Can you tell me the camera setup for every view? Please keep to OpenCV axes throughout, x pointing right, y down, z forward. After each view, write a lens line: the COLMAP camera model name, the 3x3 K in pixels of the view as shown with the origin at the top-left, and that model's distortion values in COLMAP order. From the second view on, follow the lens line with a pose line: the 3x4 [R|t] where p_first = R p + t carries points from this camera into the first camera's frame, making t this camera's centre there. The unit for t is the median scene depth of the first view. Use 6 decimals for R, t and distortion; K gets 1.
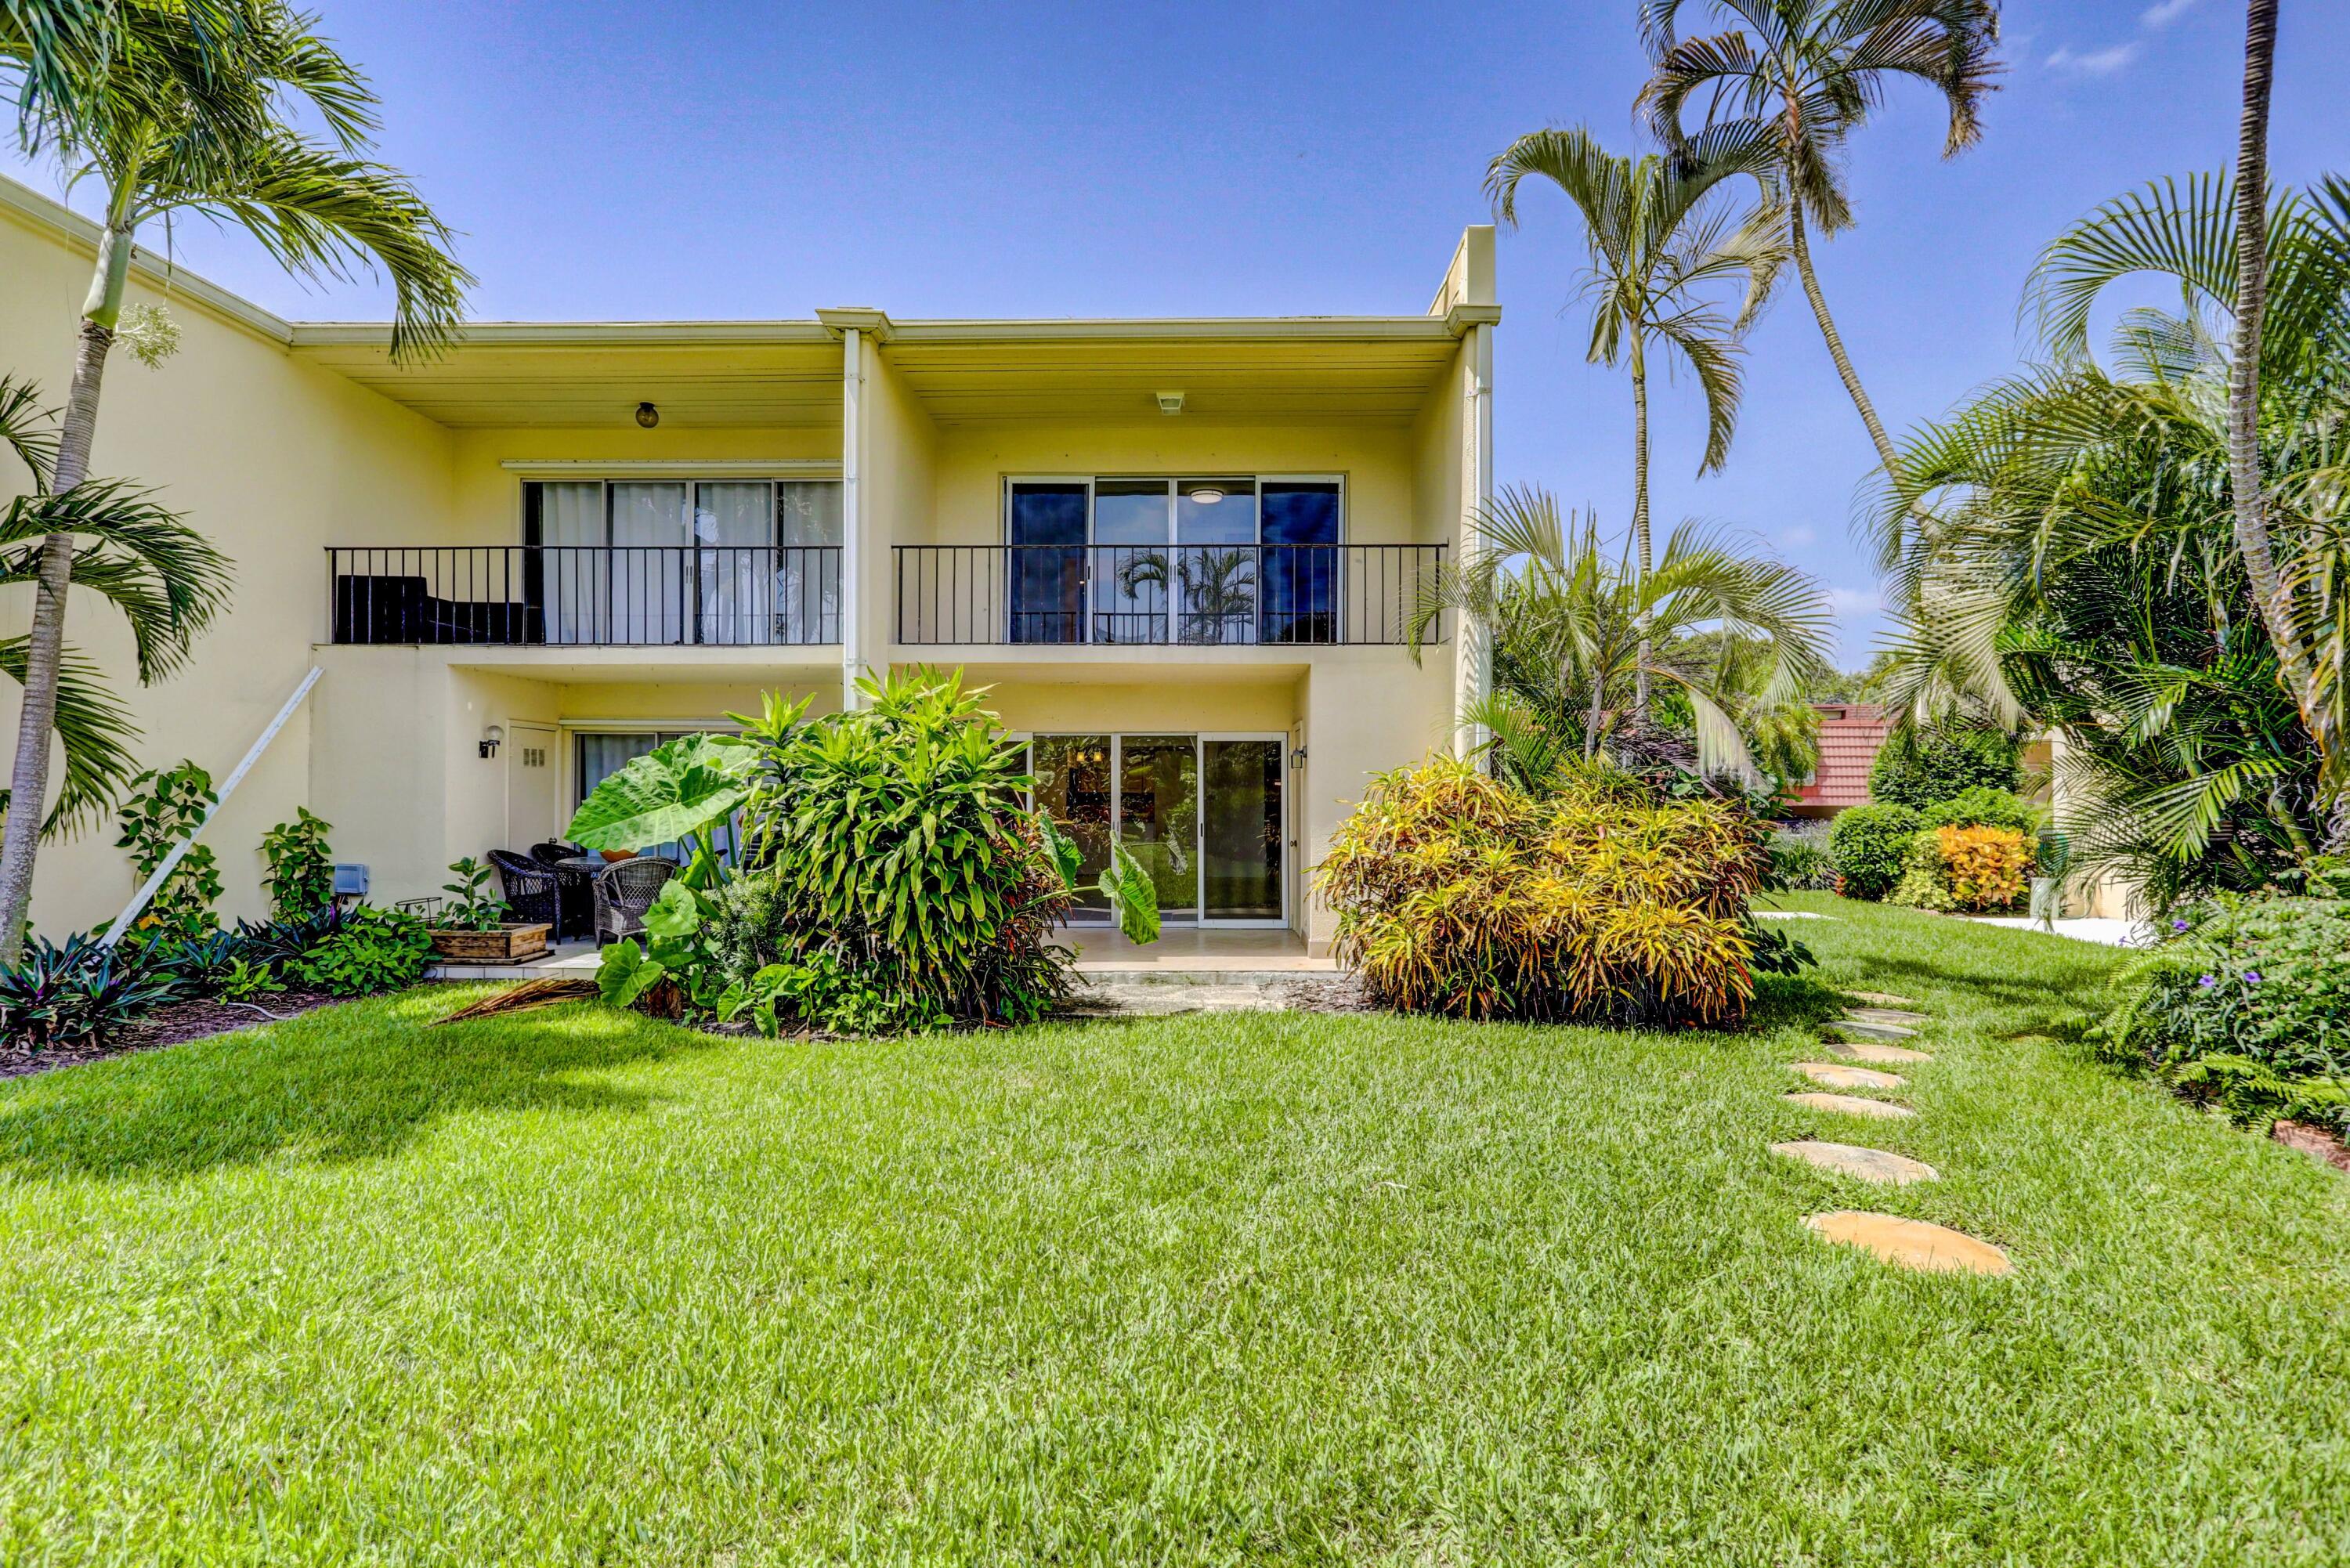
lens RADIAL K [[1148.6, 0, 1191.9], [0, 1148.6, 785.5], [0, 0, 1]] dist [-0.000834, 0.000449]
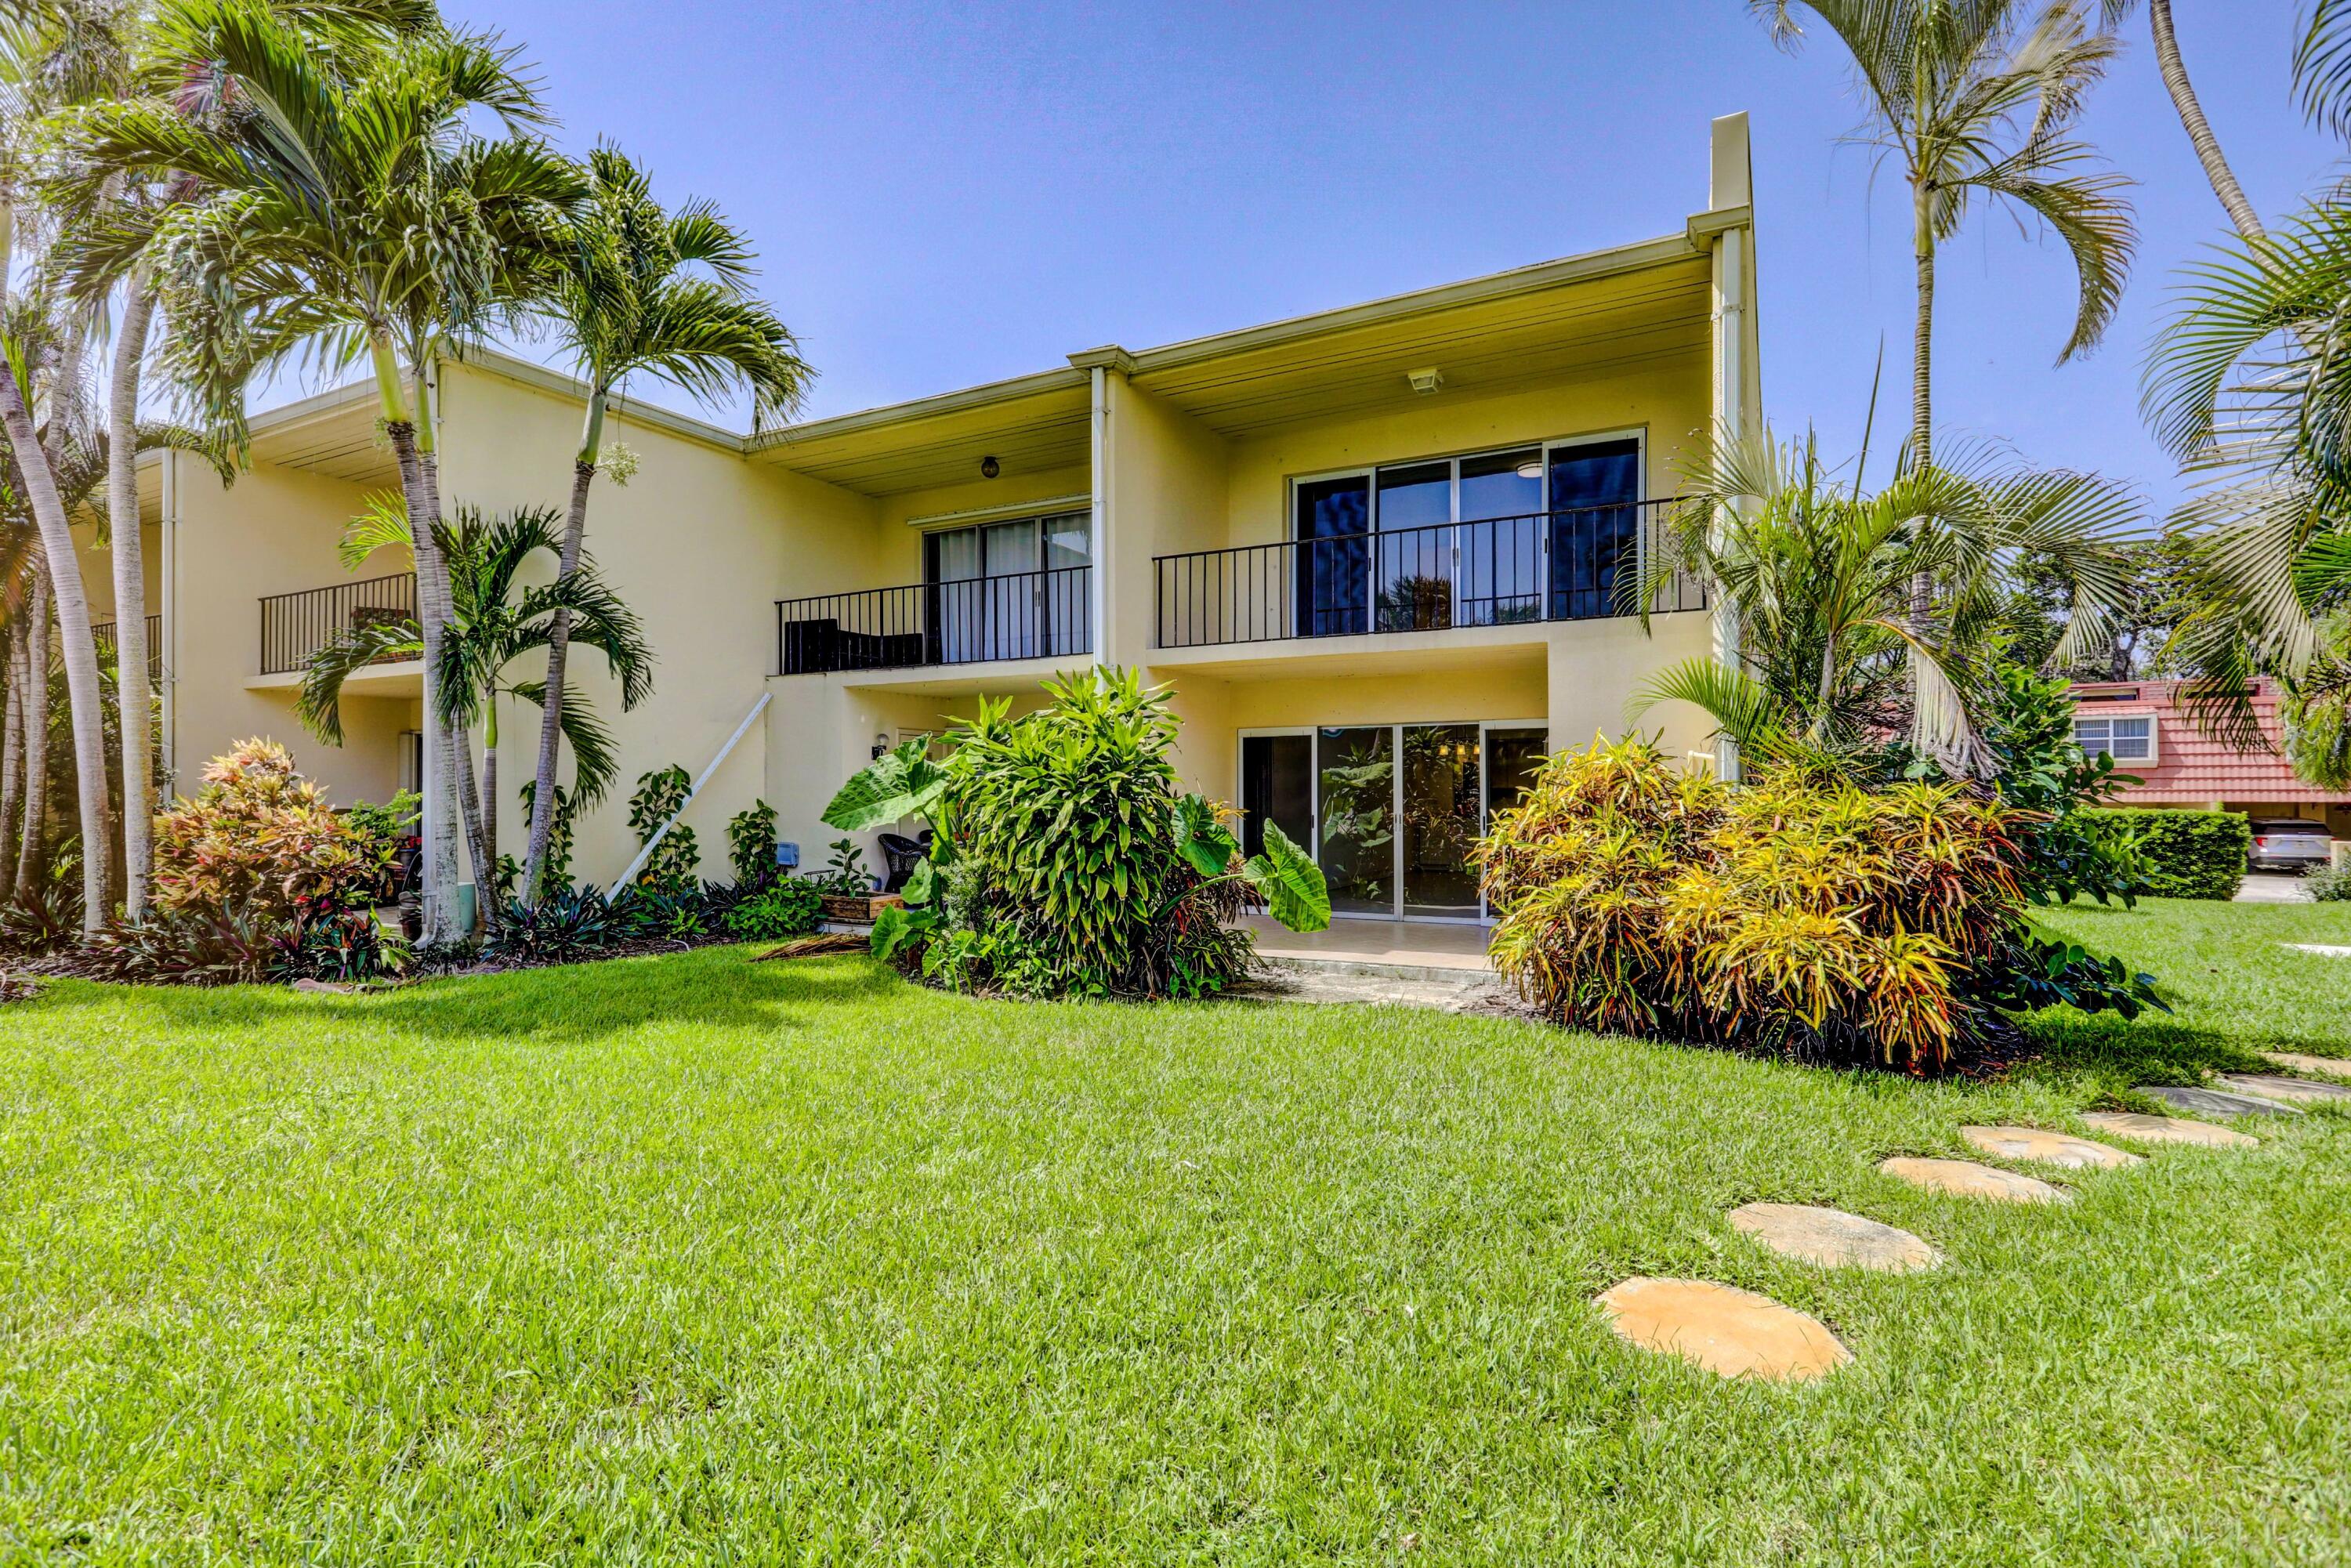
lens RADIAL K [[1149.1, 0, 1192.4], [0, 1149.1, 785.5], [0, 0, 1]] dist [-0.000834, 0.000449]
pose [[0.886951, -0.007508, -0.461803, 0.298103], [0.007227, 0.999971, -0.002379, 0.010367], [0.461807, -0.001227, 0.886979, 0.056562]]
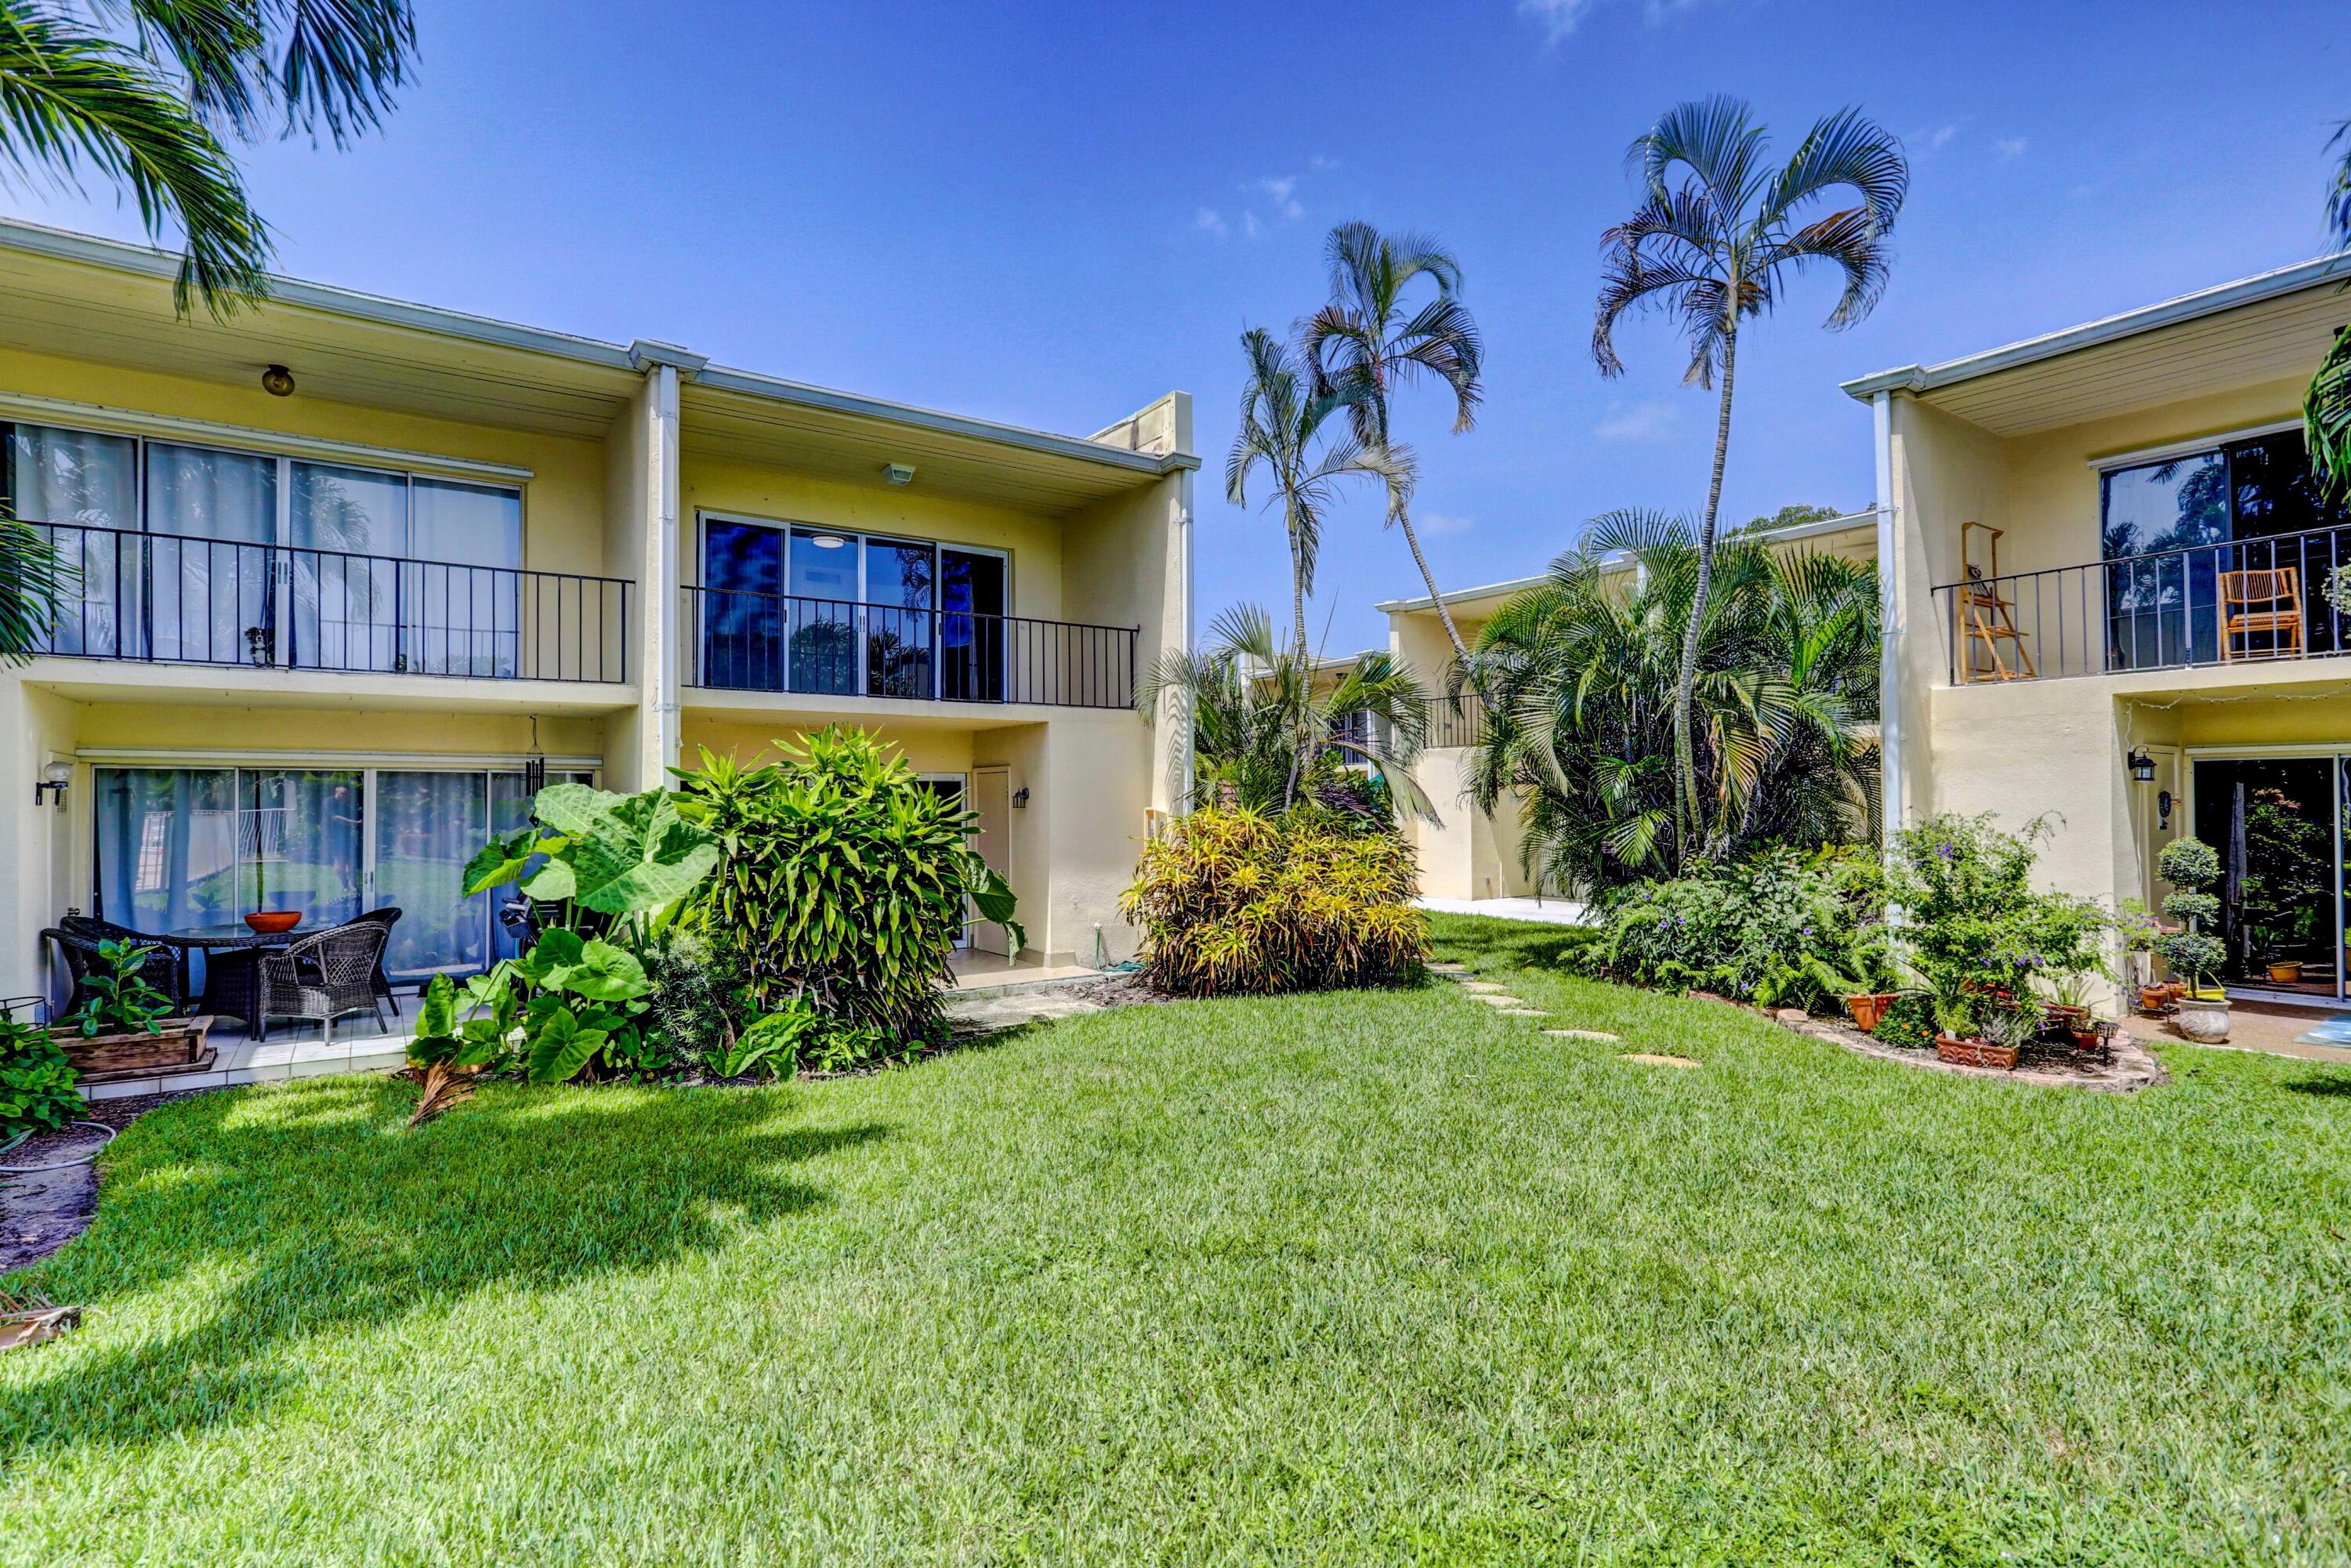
lens RADIAL K [[1149.1, 0, 1192.4], [0, 1149.1, 785.5], [0, 0, 1]] dist [-0.000834, 0.000449]
pose [[0.797963, 0.000898, 0.602706, -0.535429], [0.004687, 0.999959, -0.007696, -0.031357], [-0.602689, 0.008966, 0.797926, -0.044182]]
